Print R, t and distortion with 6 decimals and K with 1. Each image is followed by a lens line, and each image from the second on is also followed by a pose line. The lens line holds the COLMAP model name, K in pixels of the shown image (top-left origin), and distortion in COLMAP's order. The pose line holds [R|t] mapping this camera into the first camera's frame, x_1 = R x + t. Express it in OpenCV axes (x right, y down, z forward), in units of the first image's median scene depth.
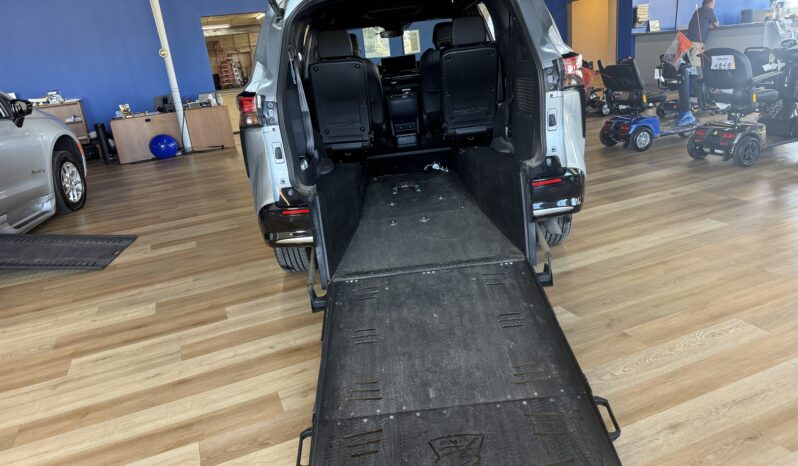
lens RADIAL K [[572.2, 0, 399.0], [0, 572.2, 233.0], [0, 0, 1]] dist [0.058094, -0.079649]
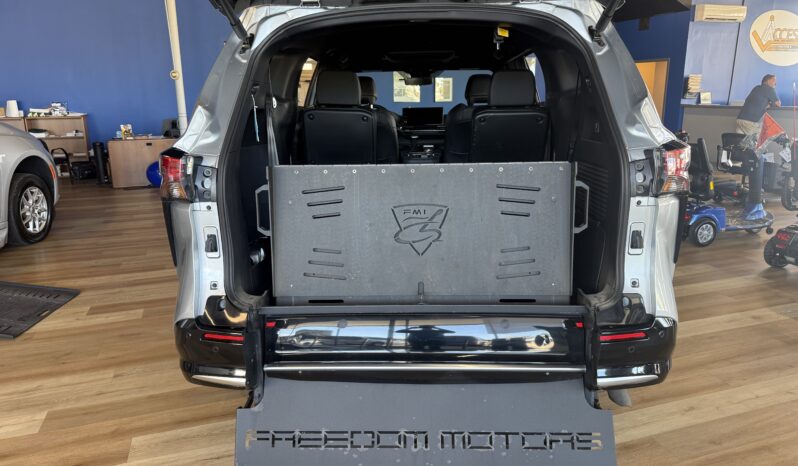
lens RADIAL K [[584.6, 0, 399.0], [0, 584.6, 233.0], [0, 0, 1]] dist [0.005979, -0.002546]
pose [[0.993731, 0.107252, -0.031564, 0.011563], [-0.109215, 0.991622, -0.068980, -0.067860], [0.023901, 0.071995, 0.997119, 0.178093]]
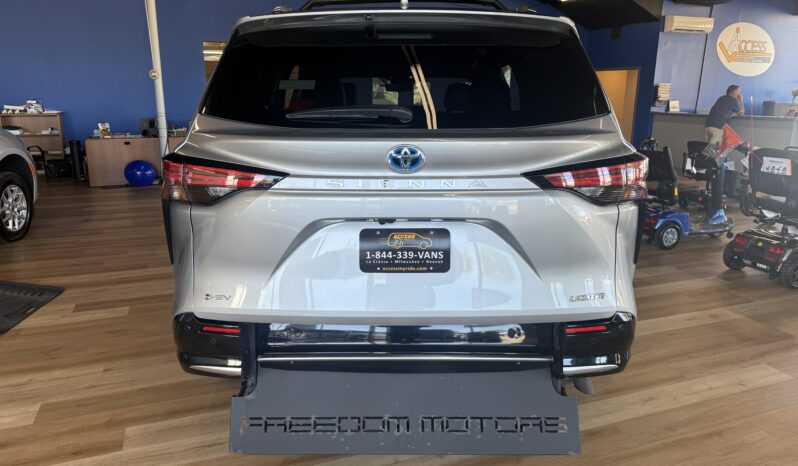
lens RADIAL K [[584.6, 0, 399.0], [0, 584.6, 233.0], [0, 0, 1]] dist [0.005979, -0.002546]
pose [[0.993262, 0.115543, 0.008996, 0.006271], [-0.114539, 0.990527, -0.075744, -0.065020], [-0.017662, 0.074203, 0.997087, 0.147061]]
